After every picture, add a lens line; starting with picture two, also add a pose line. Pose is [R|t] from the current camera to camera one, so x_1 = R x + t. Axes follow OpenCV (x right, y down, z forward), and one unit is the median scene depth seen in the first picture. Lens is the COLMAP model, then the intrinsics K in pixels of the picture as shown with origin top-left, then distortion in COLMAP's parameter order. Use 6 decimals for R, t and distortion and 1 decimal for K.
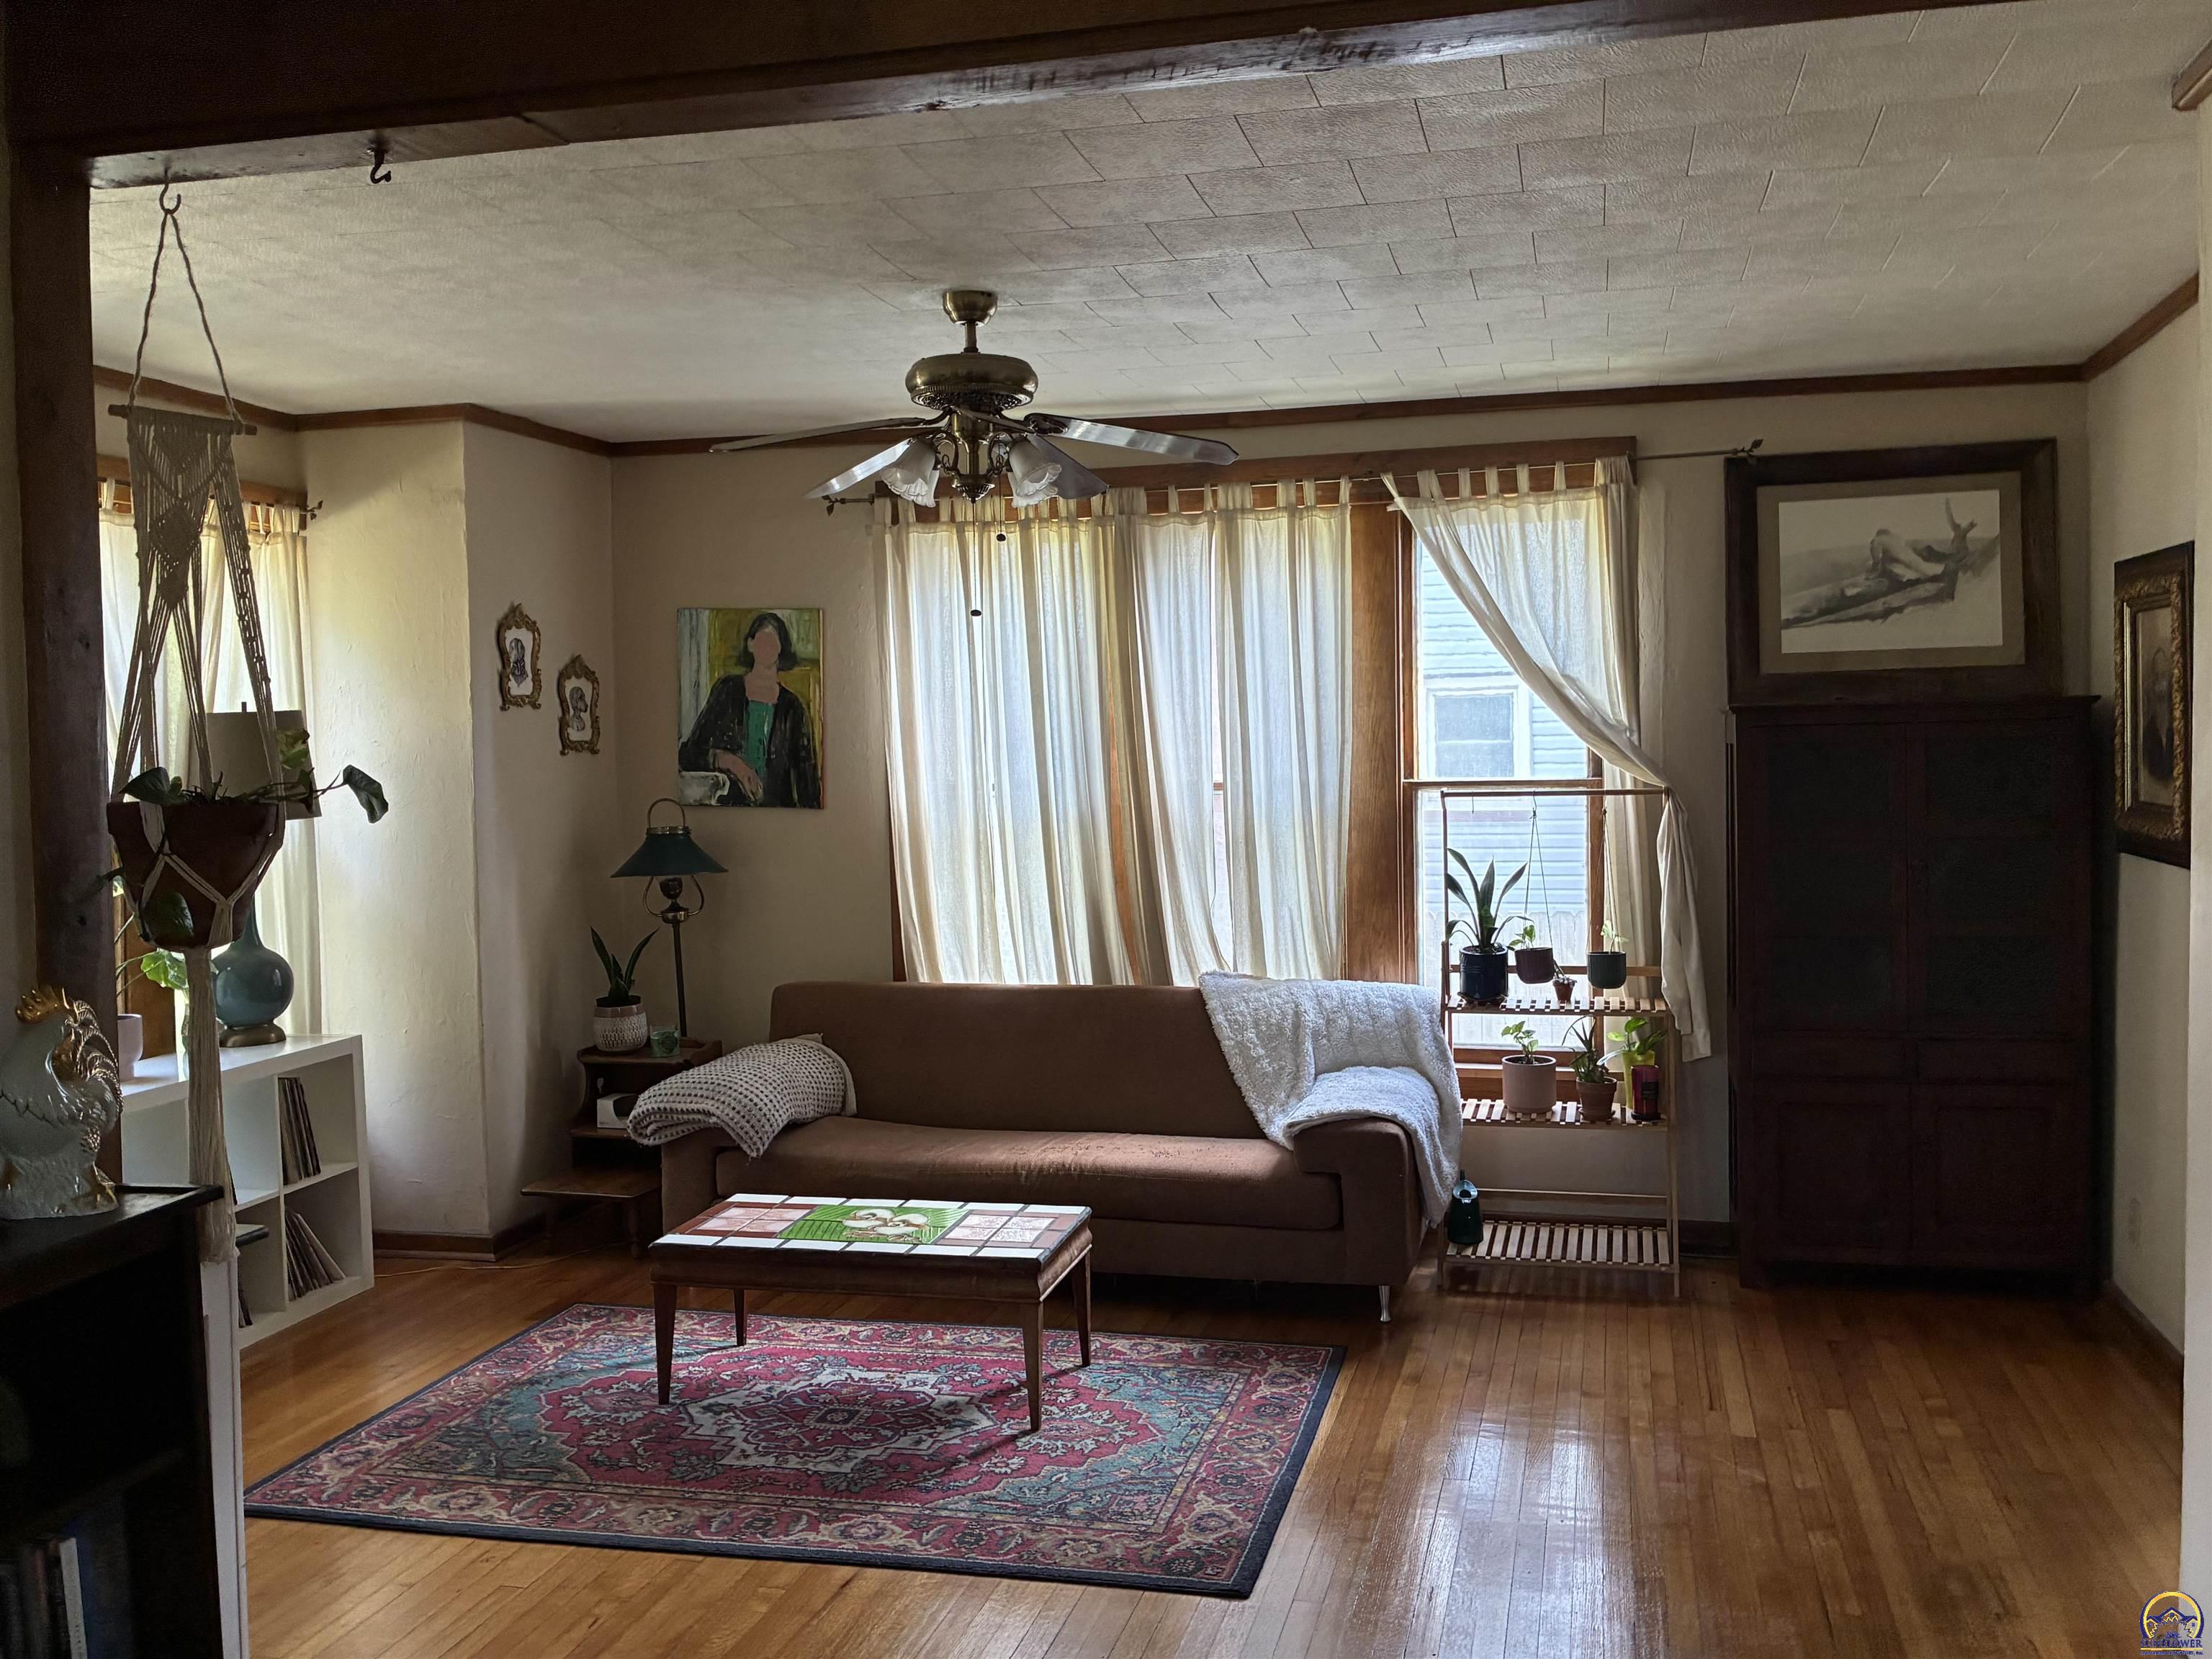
lens RADIAL K [[1885.7, 0, 1106.0], [0, 1885.7, 829.5], [0, 0, 1]] dist [0.082129, -0.104068]
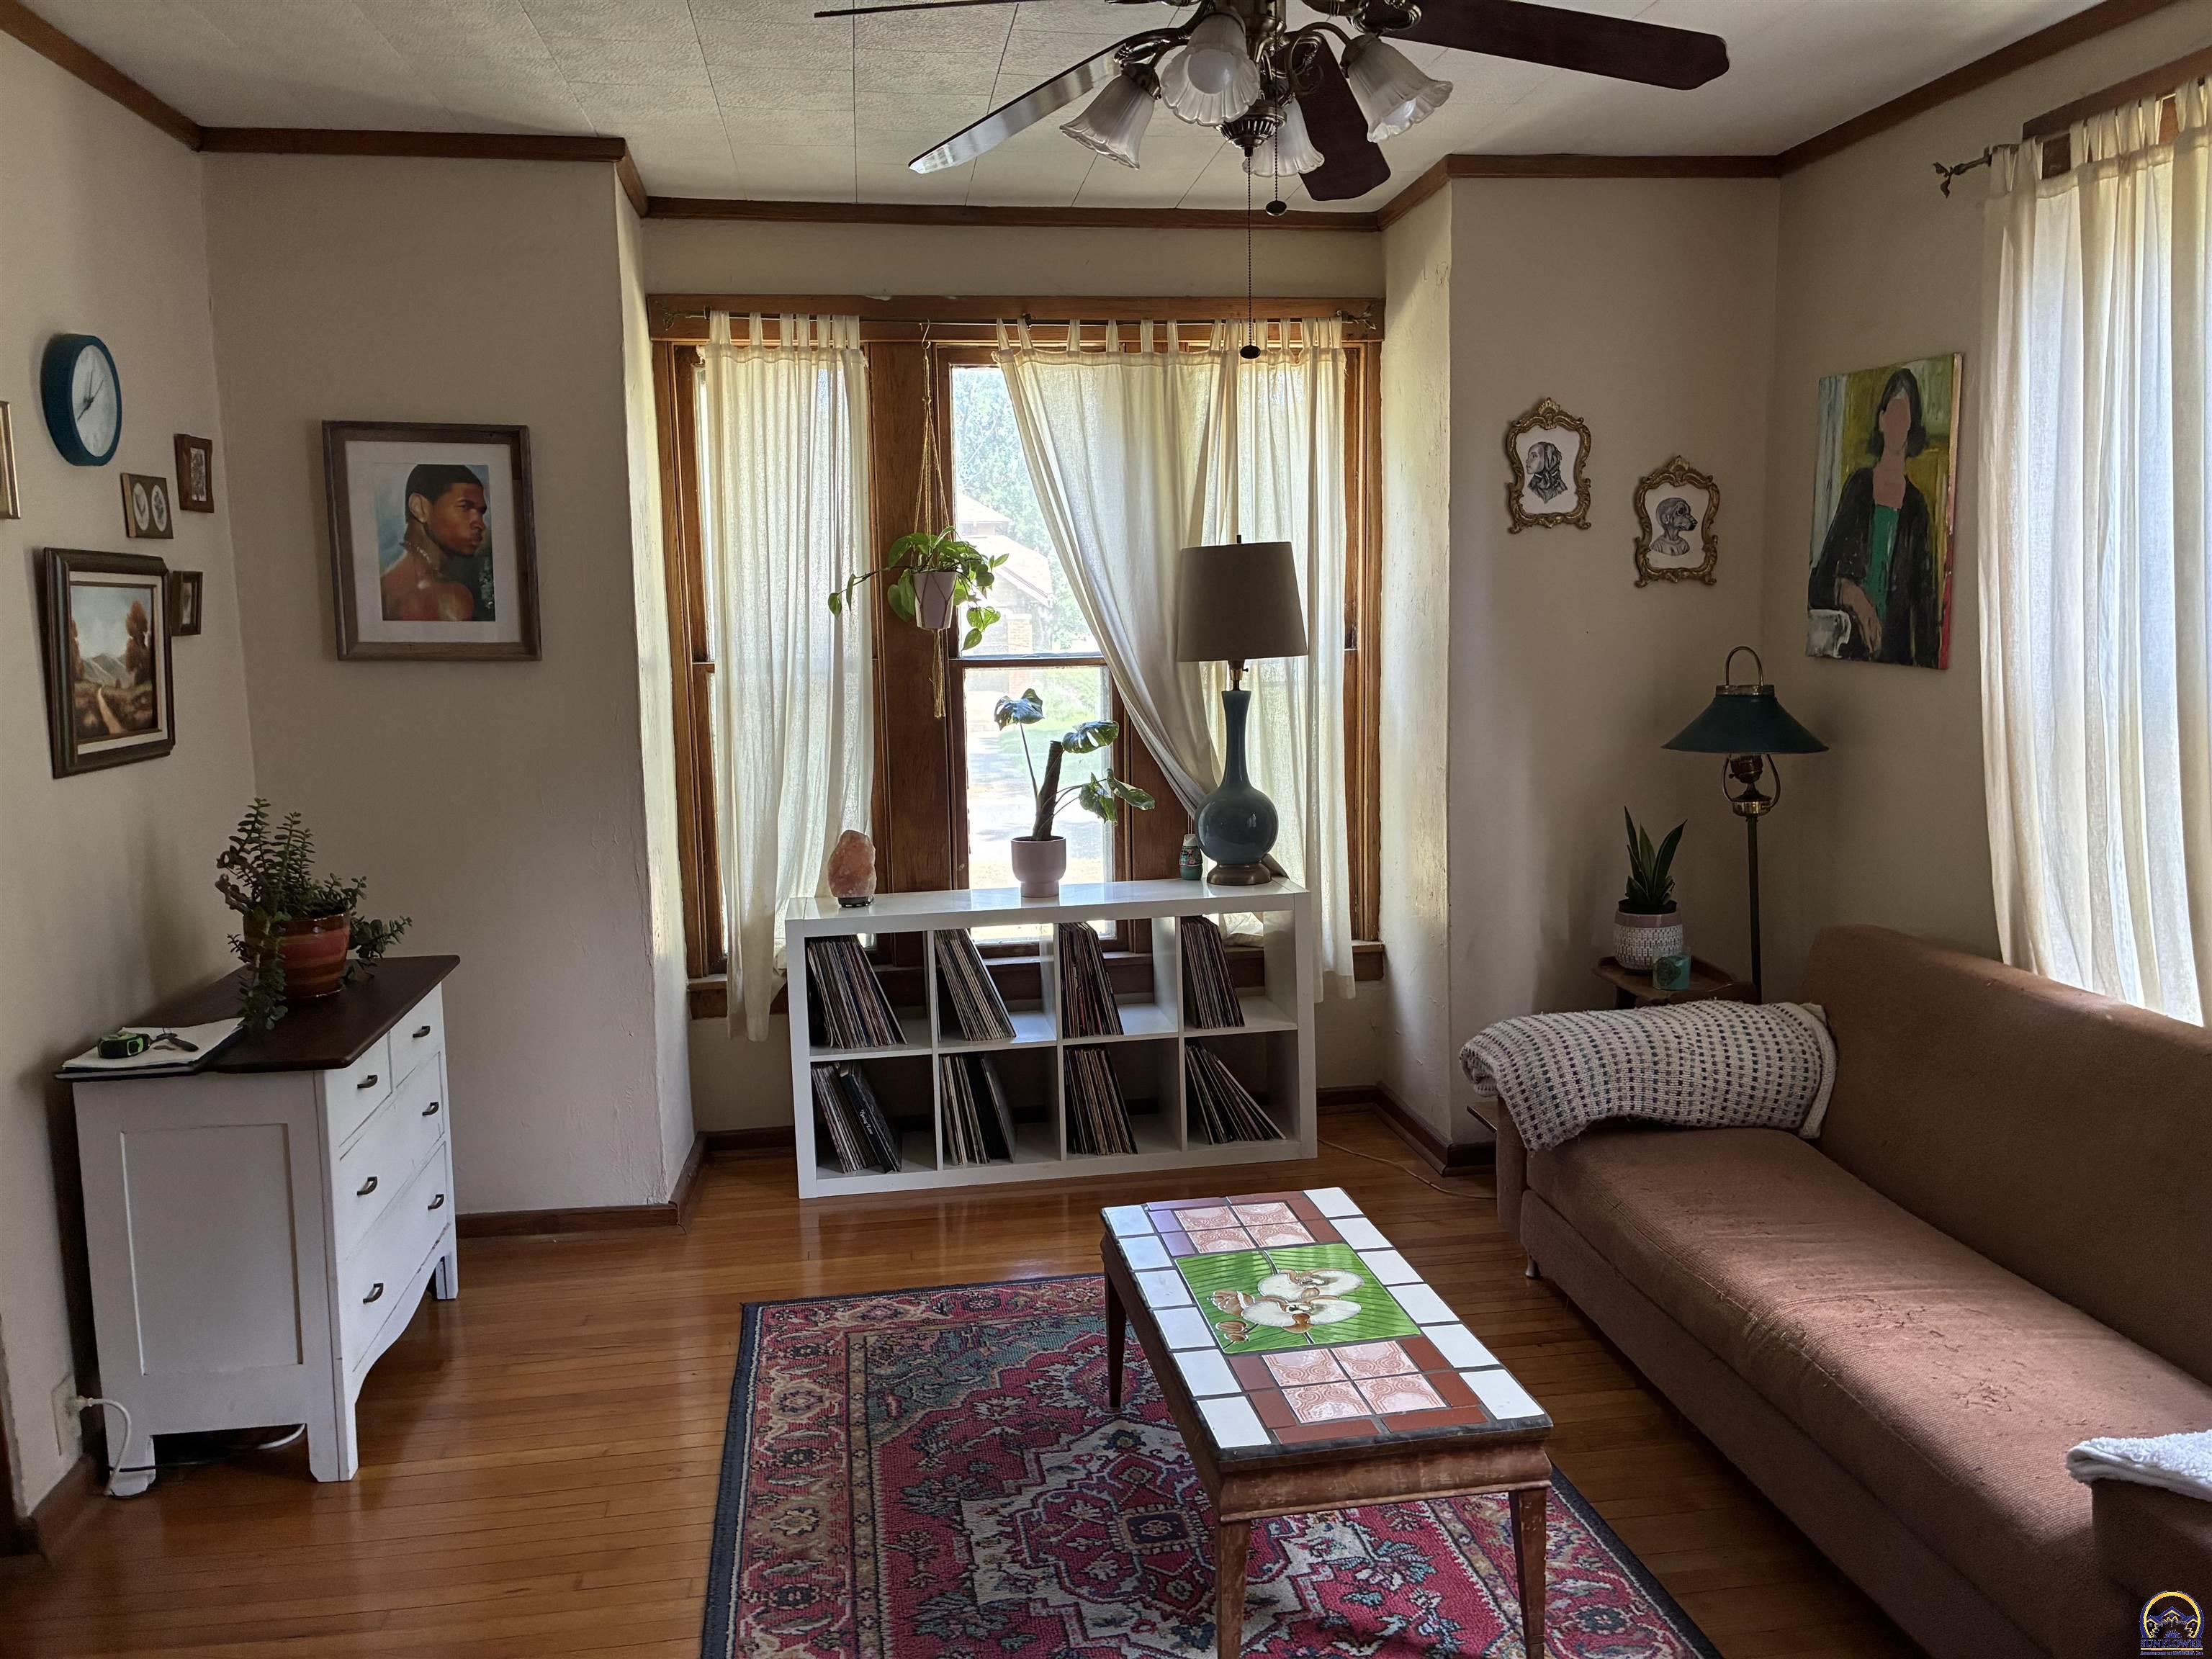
lens RADIAL K [[1678.5, 0, 1106.0], [0, 1678.5, 829.5], [0, 0, 1]] dist [0.048603, -0.038035]
pose [[0.403366, 0.132180, -0.905441, 0.317980], [-0.031109, 0.990921, 0.130800, -0.028148], [0.914510, -0.024593, 0.403816, 0.592600]]
